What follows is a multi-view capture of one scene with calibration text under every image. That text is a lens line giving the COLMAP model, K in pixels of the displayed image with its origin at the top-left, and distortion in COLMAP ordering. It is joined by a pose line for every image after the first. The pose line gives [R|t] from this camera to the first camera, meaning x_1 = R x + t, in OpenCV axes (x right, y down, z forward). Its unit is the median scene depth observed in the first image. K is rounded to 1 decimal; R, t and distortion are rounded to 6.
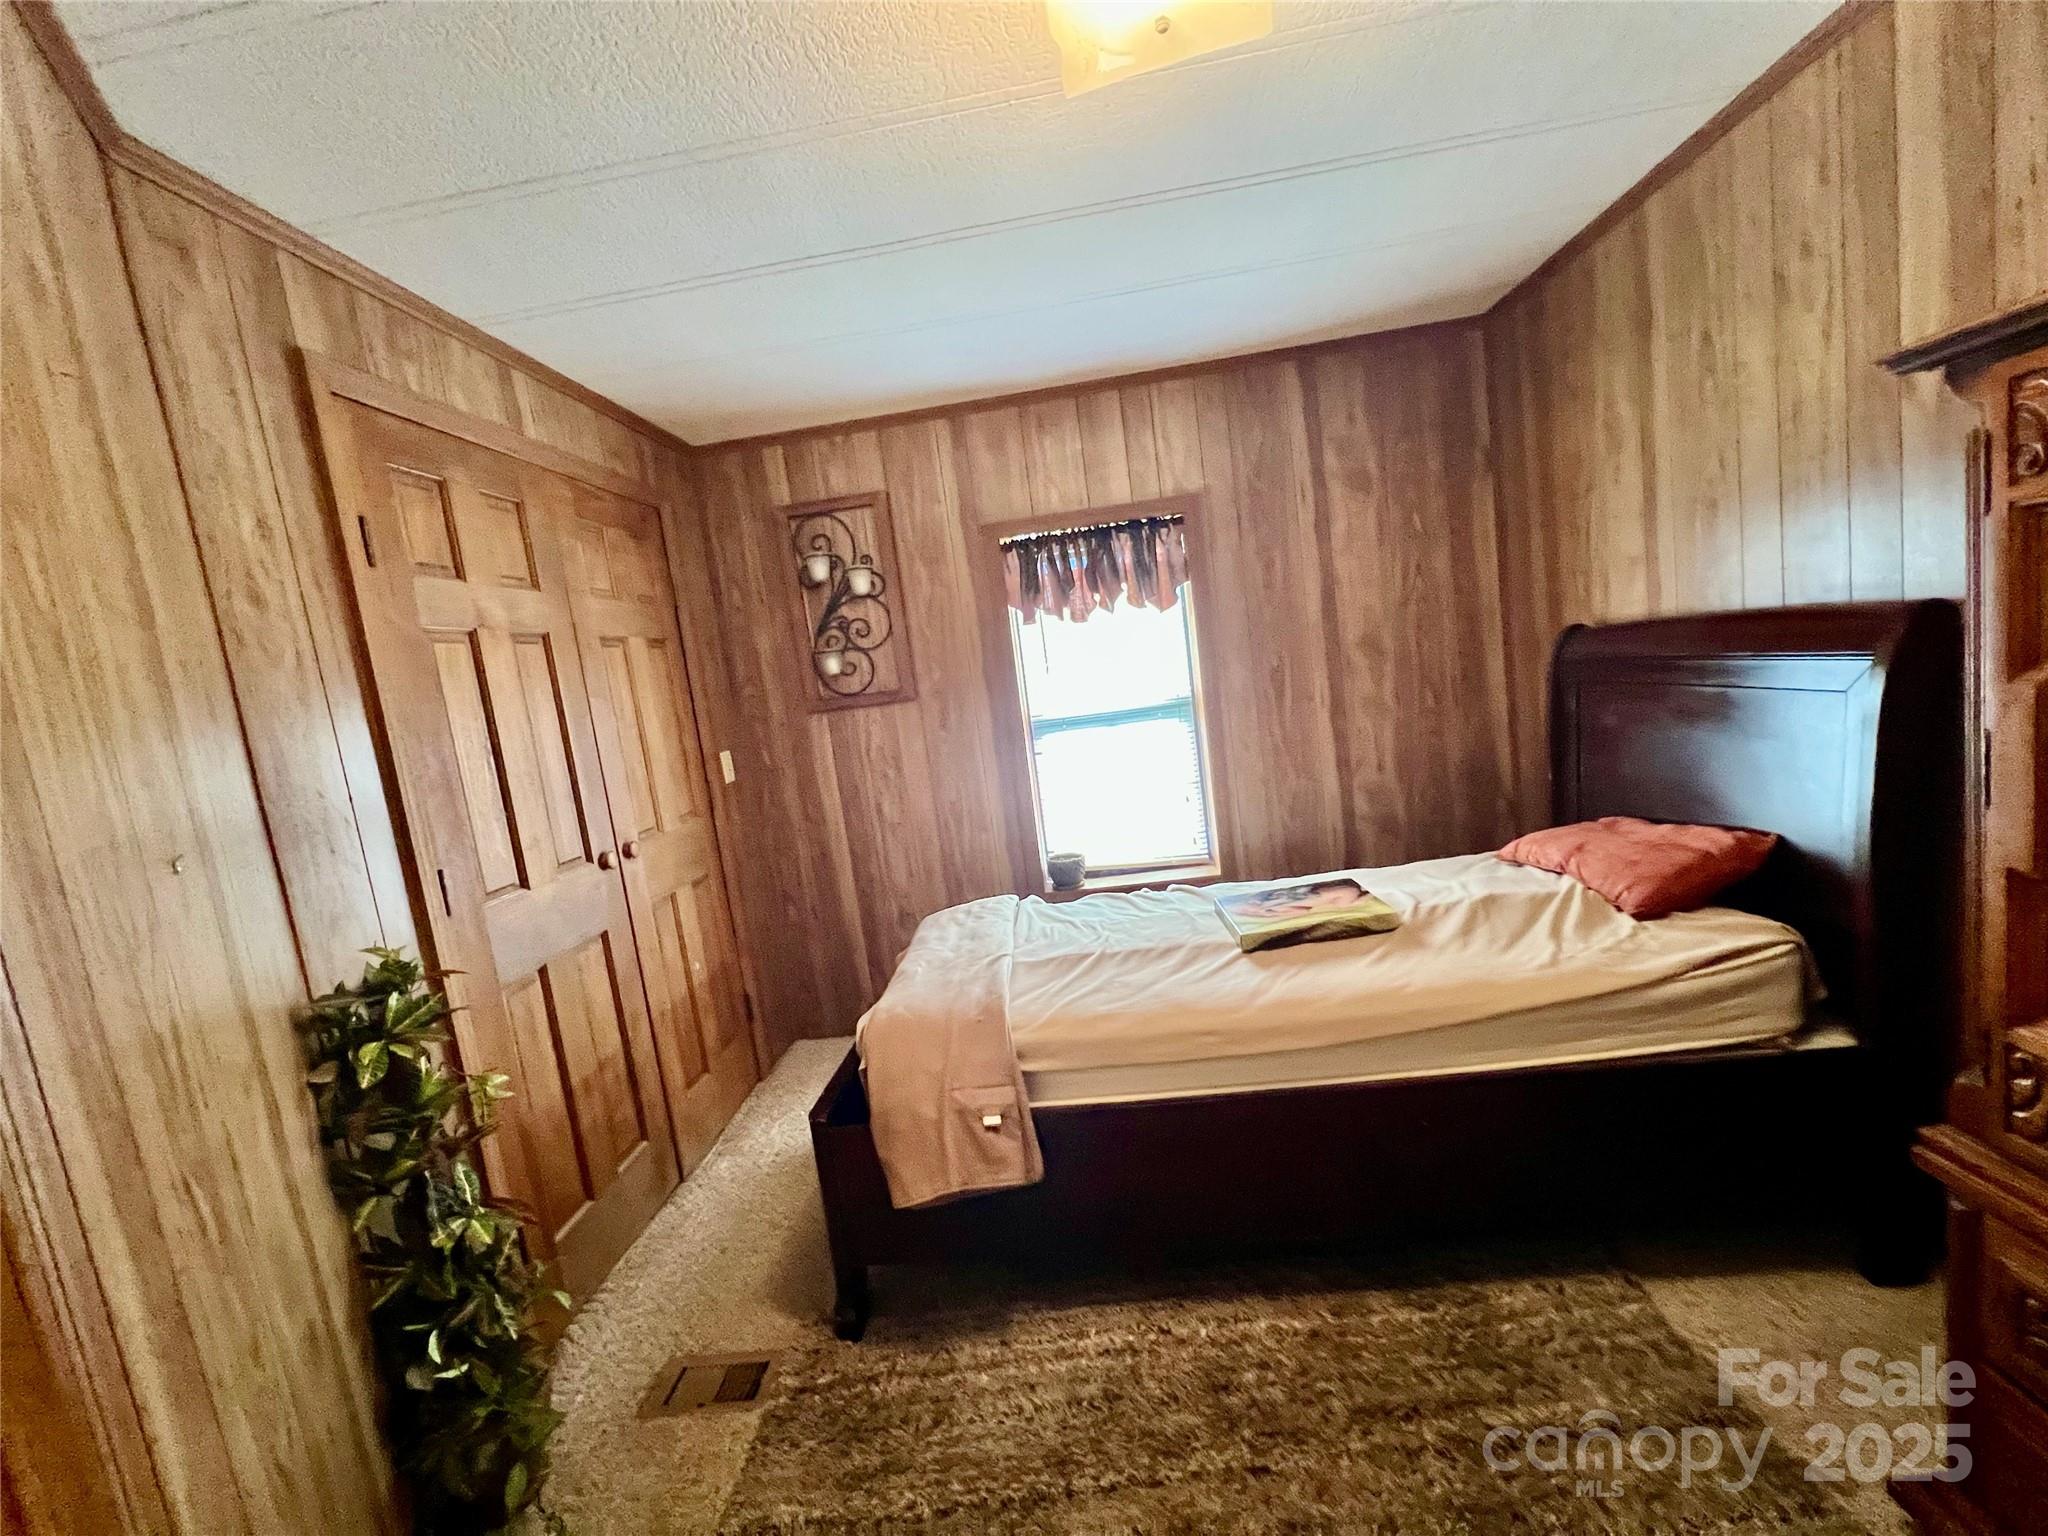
lens RADIAL K [[821.6, 0, 1019.1], [0, 821.6, 765.7], [0, 0, 1]] dist [-0.005343, 0.001494]
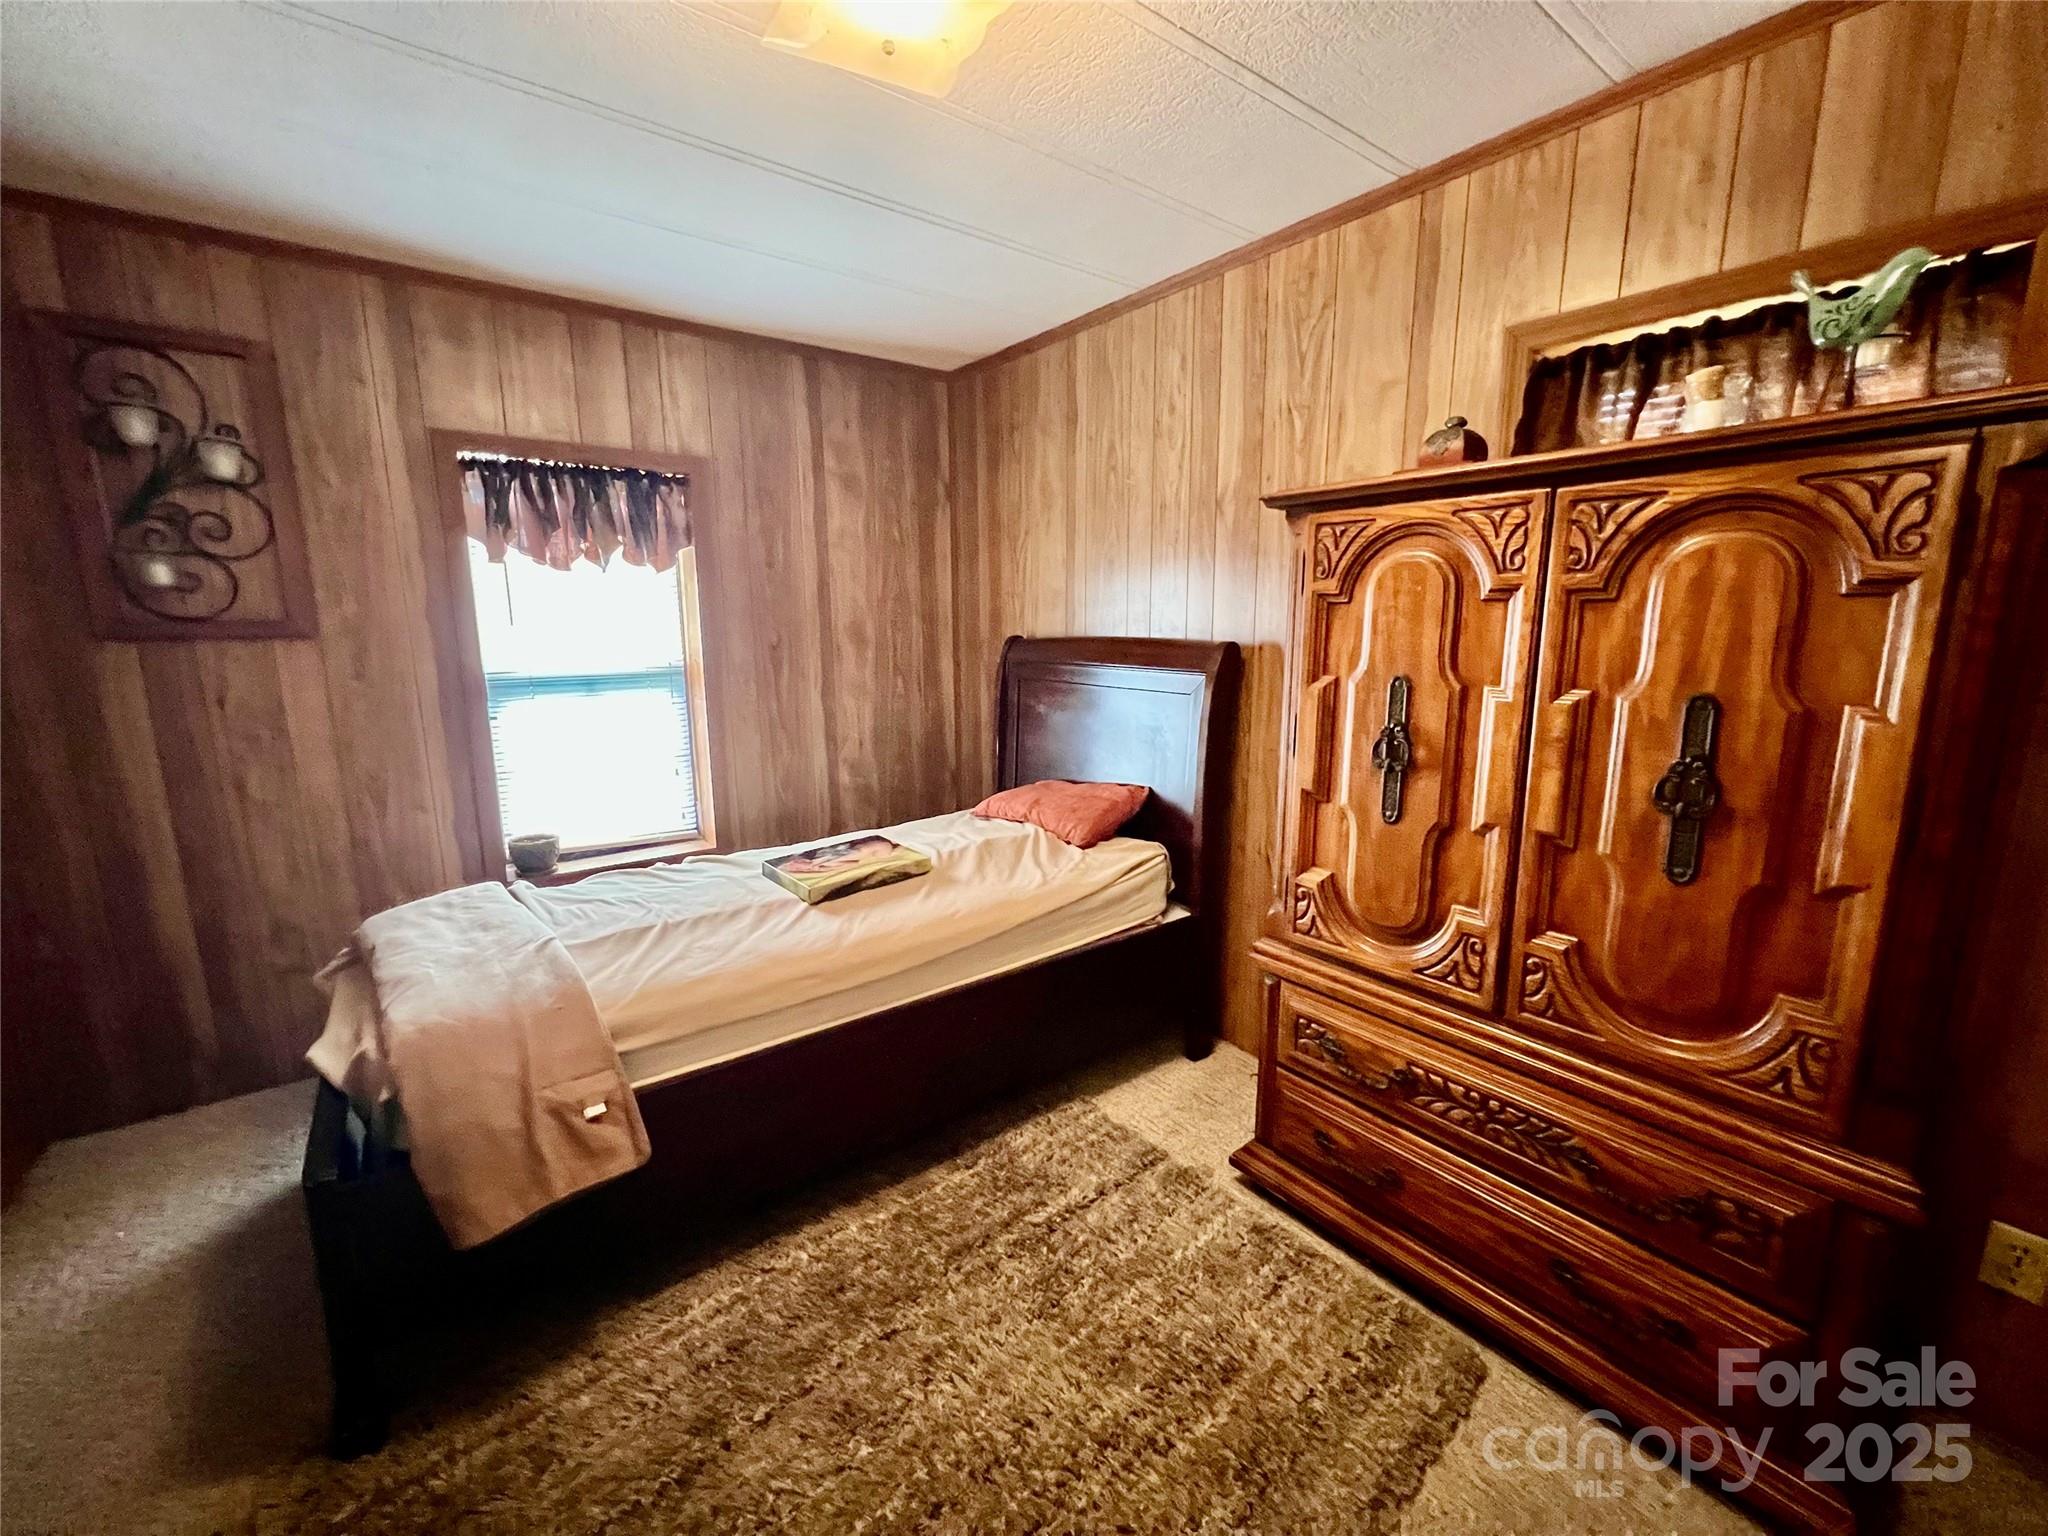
lens RADIAL K [[821.6, 0, 1023.0], [0, 821.6, 764.8], [0, 0, 1]] dist [-0.005343, 0.001494]
pose [[0.742372, 0.008181, 0.669938, -0.239890], [-0.016435, 0.999847, 0.006003, 0.033616], [-0.669786, -0.015467, 0.742393, 0.020901]]
